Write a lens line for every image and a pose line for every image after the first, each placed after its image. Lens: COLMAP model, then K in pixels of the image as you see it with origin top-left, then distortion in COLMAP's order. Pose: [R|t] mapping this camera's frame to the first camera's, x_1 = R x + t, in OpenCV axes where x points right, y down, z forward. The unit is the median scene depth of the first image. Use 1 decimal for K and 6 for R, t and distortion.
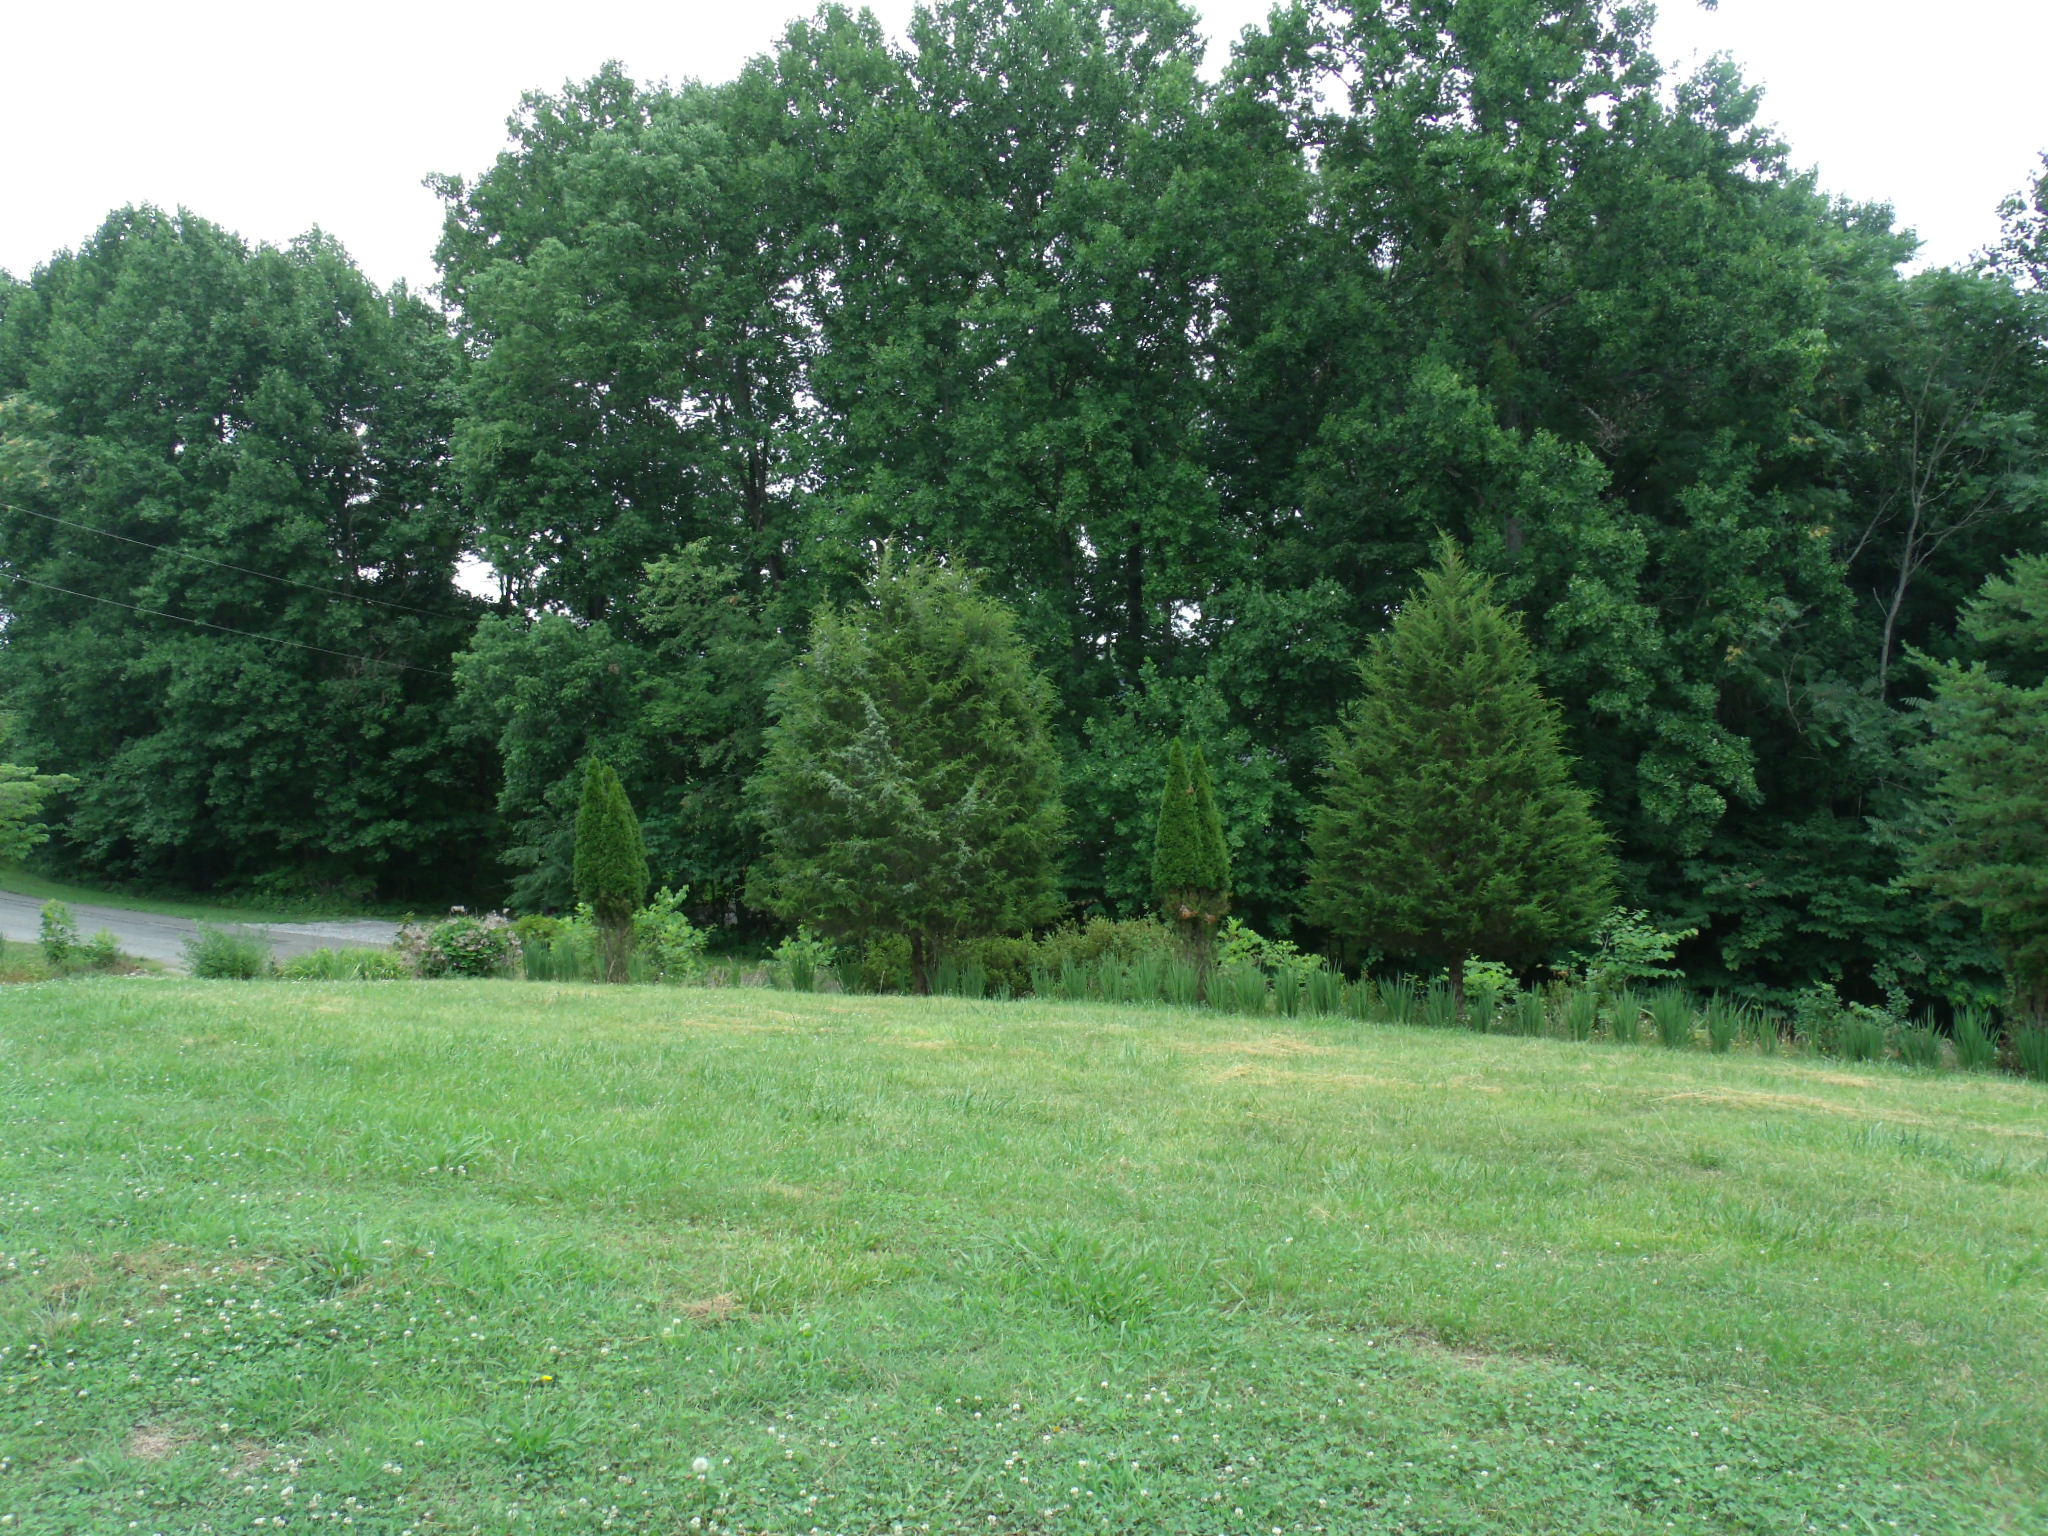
lens RADIAL K [[1629.7, 0, 1022.4], [0, 1629.7, 772.5], [0, 0, 1]] dist [-0.044392, 0.030600]
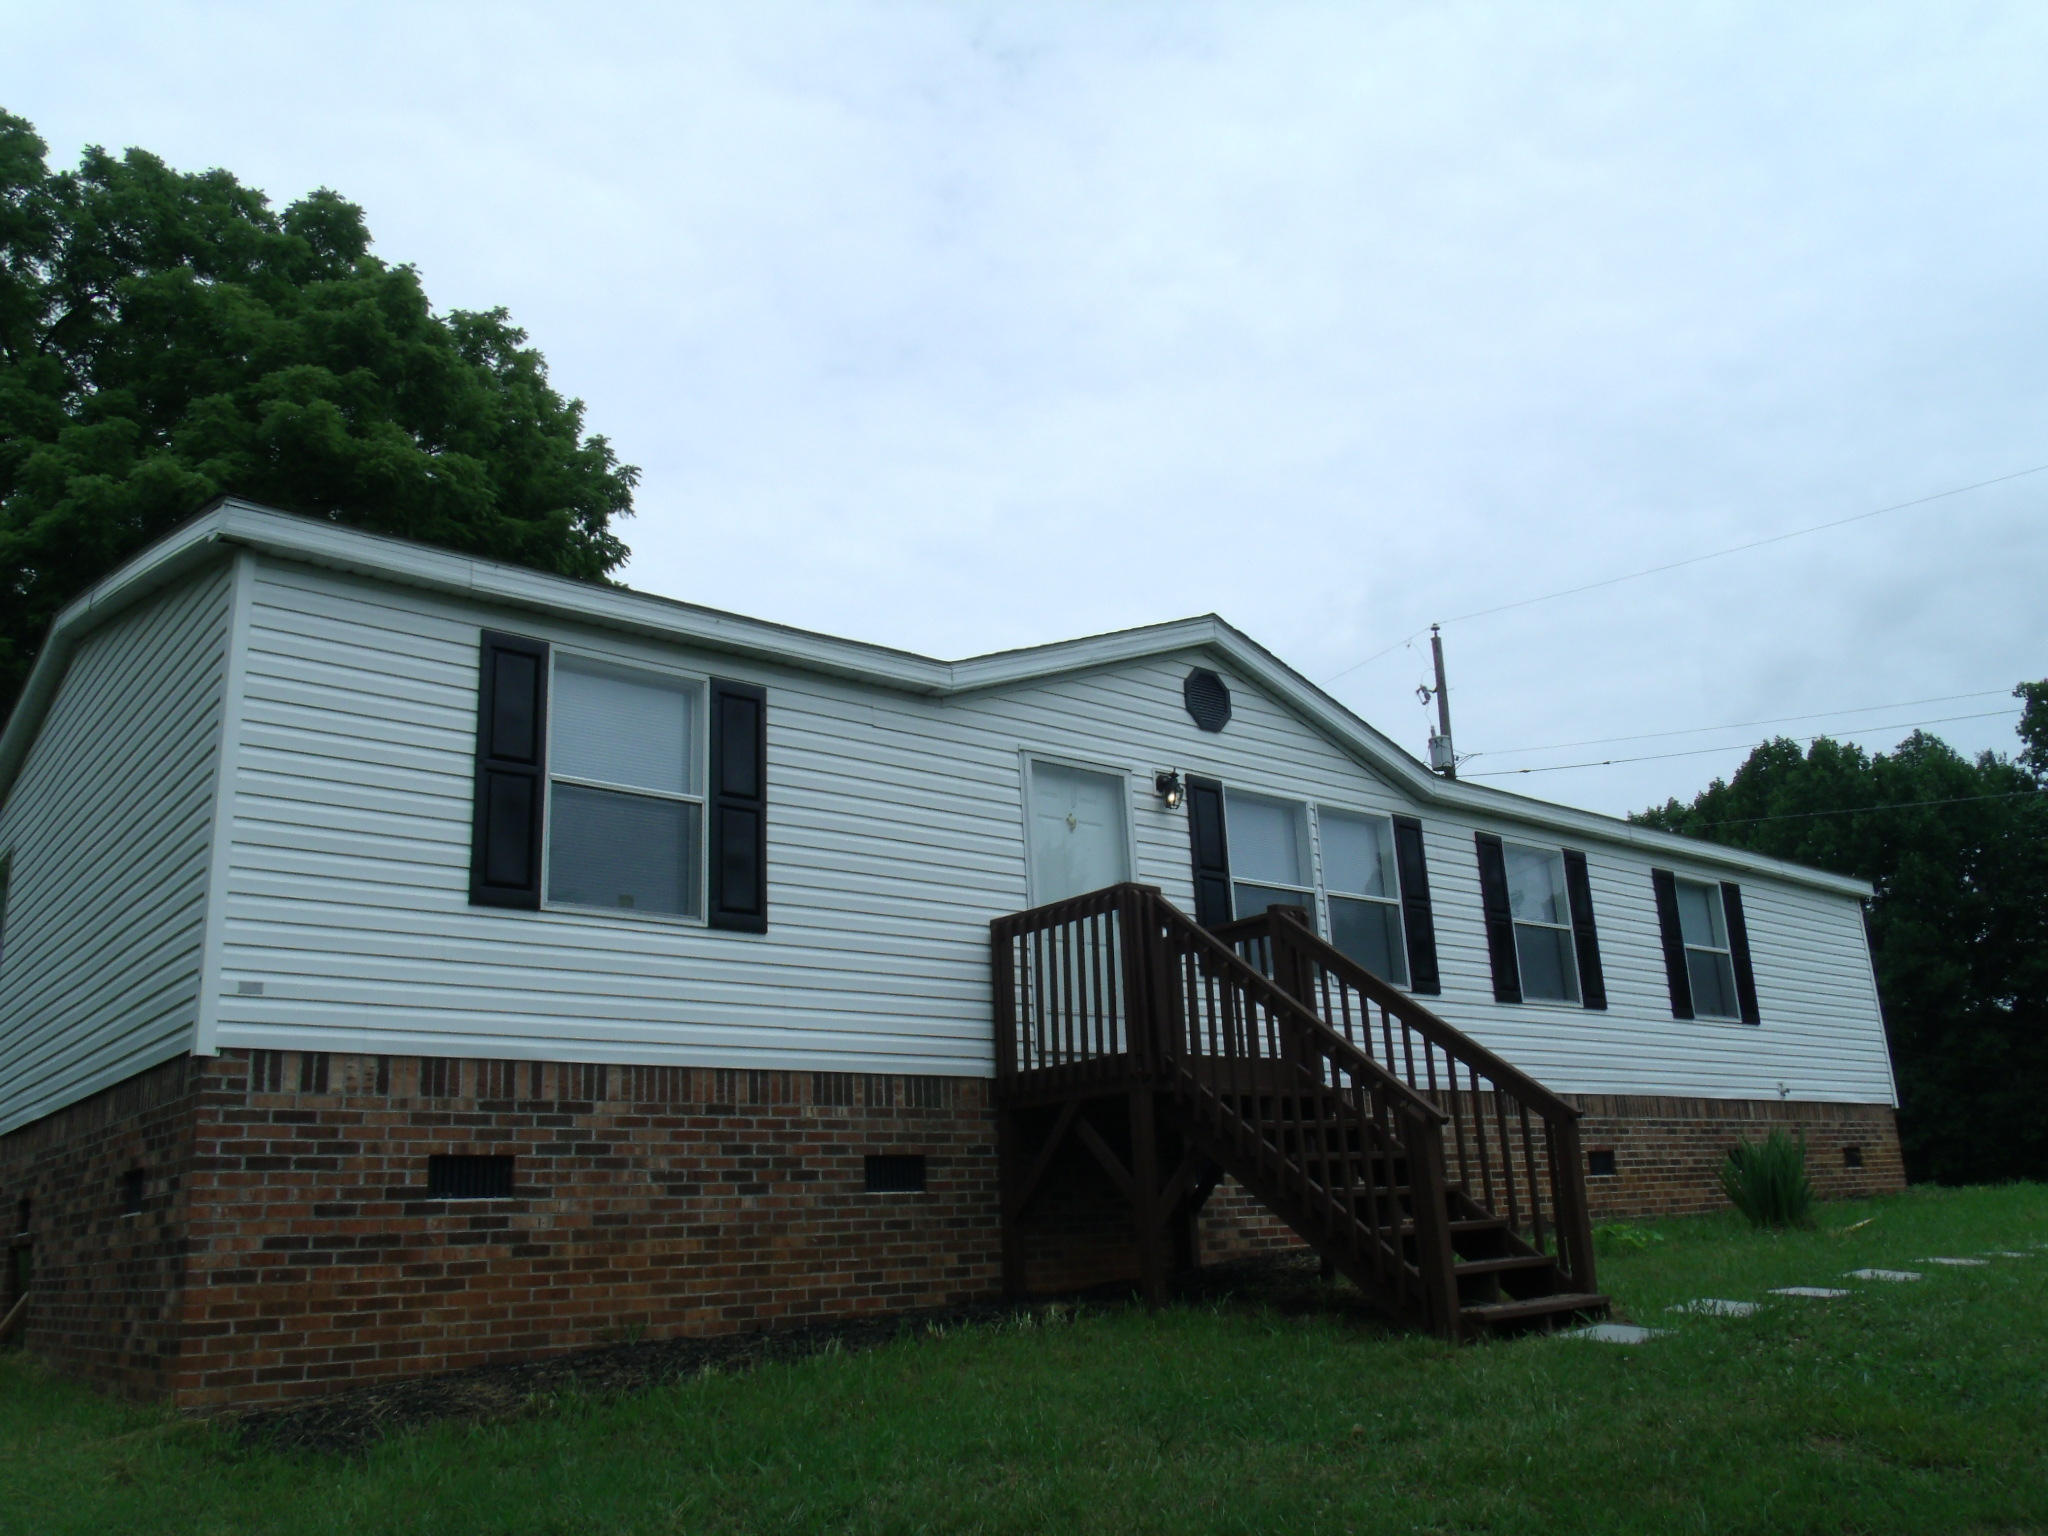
lens RADIAL K [[1629.7, 0, 1018.9], [0, 1629.7, 750.8], [0, 0, 1]] dist [-0.044392, 0.030600]
pose [[0.616103, -0.206499, -0.760115, 0.095331], [-0.019363, 0.960760, -0.276703, 0.043199], [0.787427, 0.185195, 0.587929, -0.329885]]
